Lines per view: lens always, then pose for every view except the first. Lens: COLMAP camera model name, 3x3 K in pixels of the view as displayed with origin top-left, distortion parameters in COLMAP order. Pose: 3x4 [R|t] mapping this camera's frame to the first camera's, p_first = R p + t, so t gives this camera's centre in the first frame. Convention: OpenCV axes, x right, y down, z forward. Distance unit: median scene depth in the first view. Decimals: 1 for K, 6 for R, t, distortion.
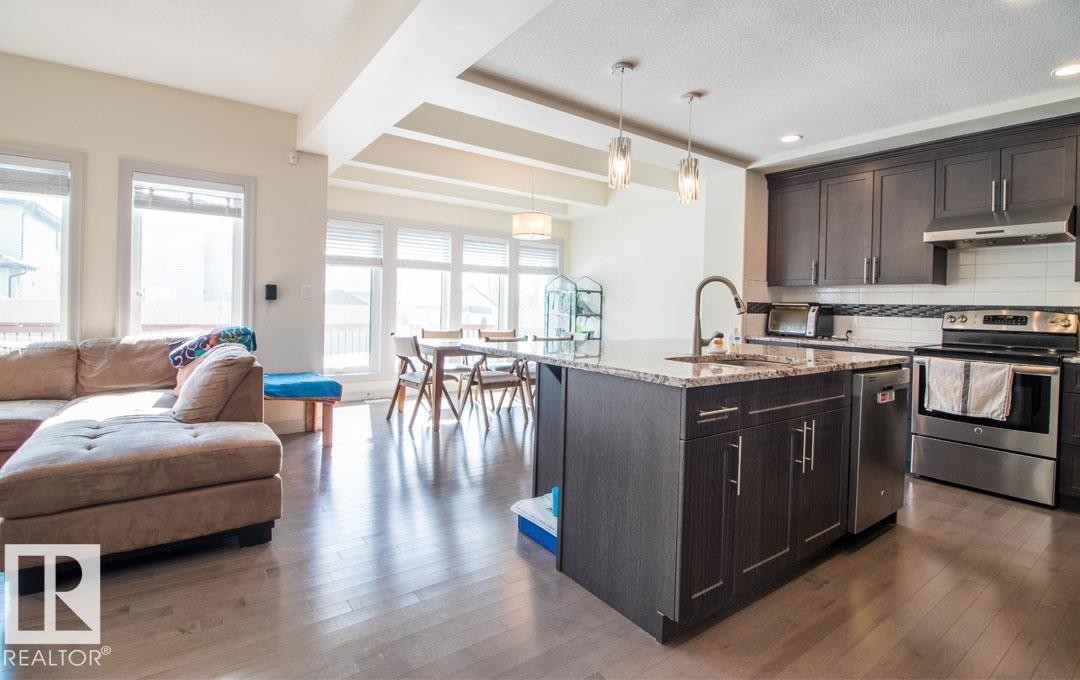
lens RADIAL K [[504.2, 0, 541.5], [0, 504.2, 312.7], [0, 0, 1]] dist [0.002130, -0.014112]
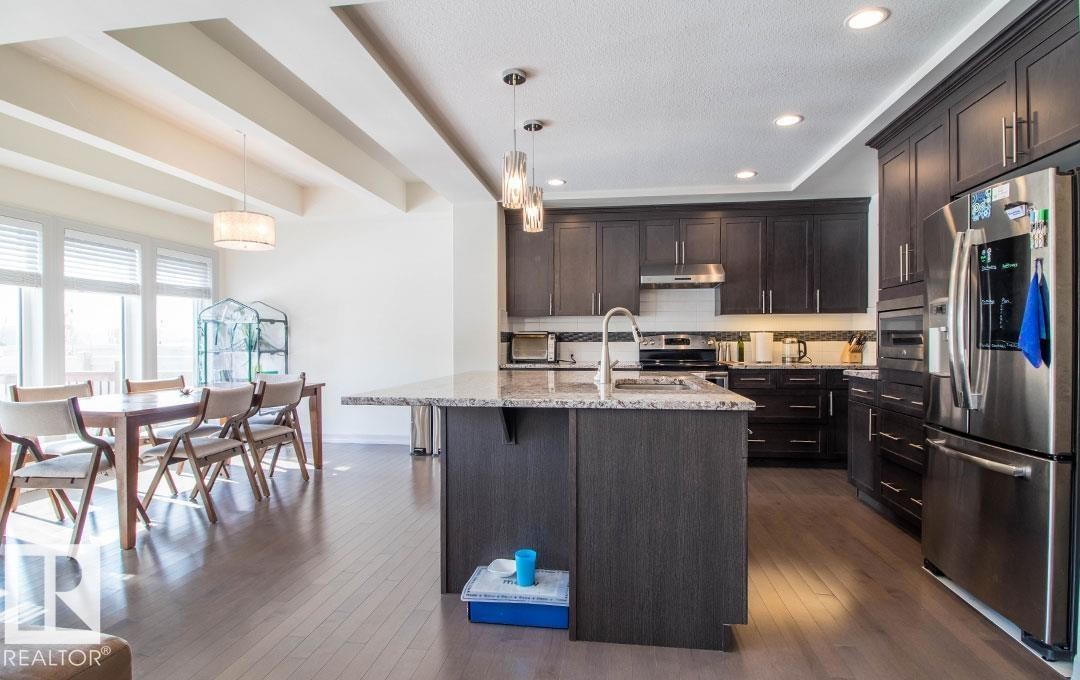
lens RADIAL K [[527.0, 0, 546.8], [0, 527.0, 347.3], [0, 0, 1]] dist [-0.013819, -0.000247]
pose [[0.691670, -0.035262, 0.721352, -0.318698], [0.028449, 0.999362, 0.021573, -0.009785], [-0.721653, 0.005600, 0.692232, 0.196698]]
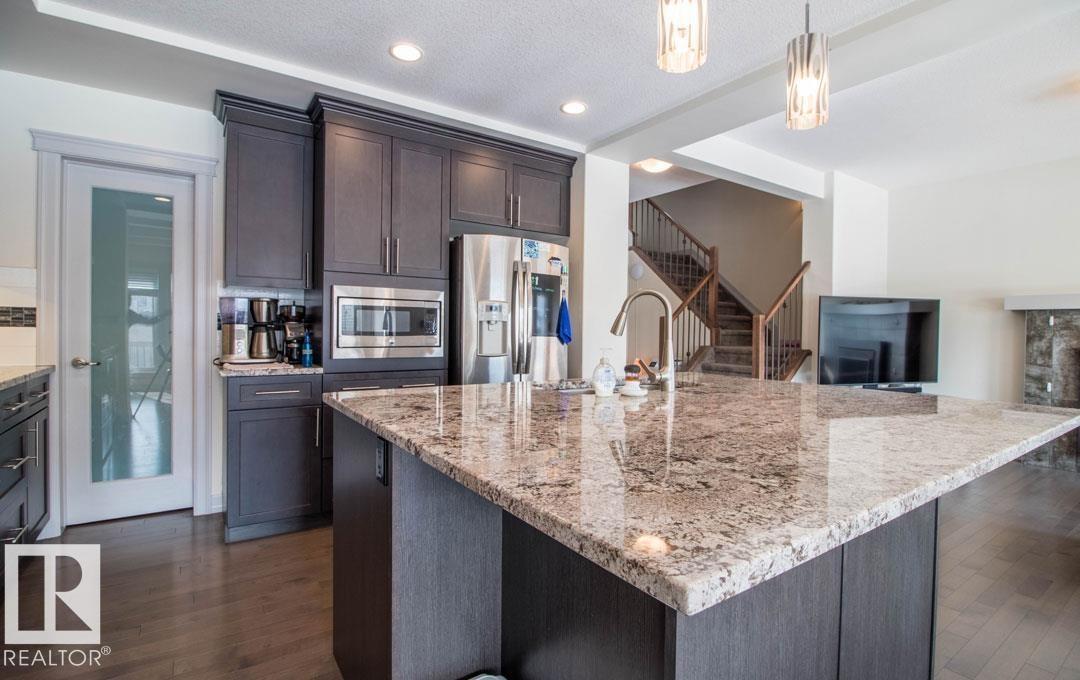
lens RADIAL K [[509.4, 0, 542.3], [0, 509.4, 336.7], [0, 0, 1]] dist [0.002954, -0.012113]
pose [[-0.999021, -0.038120, 0.022433, 0.275213], [-0.037528, 0.998951, 0.026248, -0.006633], [-0.023410, 0.025381, -0.999404, 1.021871]]
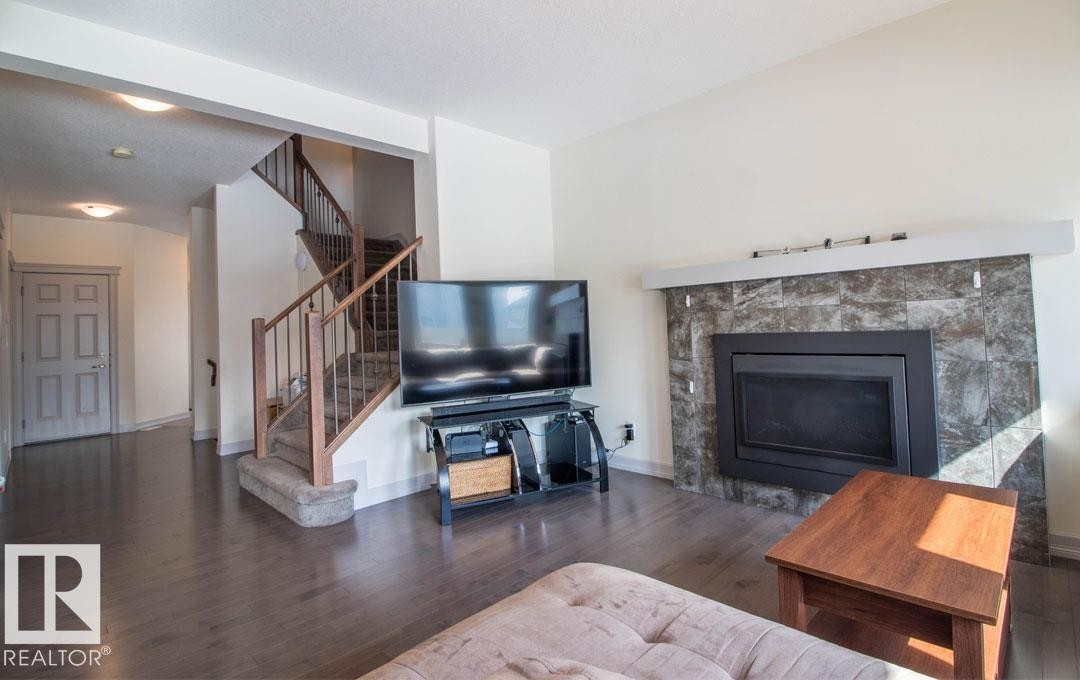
lens RADIAL K [[508.4, 0, 543.1], [0, 508.4, 309.0], [0, 0, 1]] dist [-0.000324, -0.013296]
pose [[-0.987443, 0.011198, -0.157578, -0.368135], [0.015387, 0.999559, -0.025385, -0.021099], [0.157224, -0.027491, -0.987180, 0.731686]]
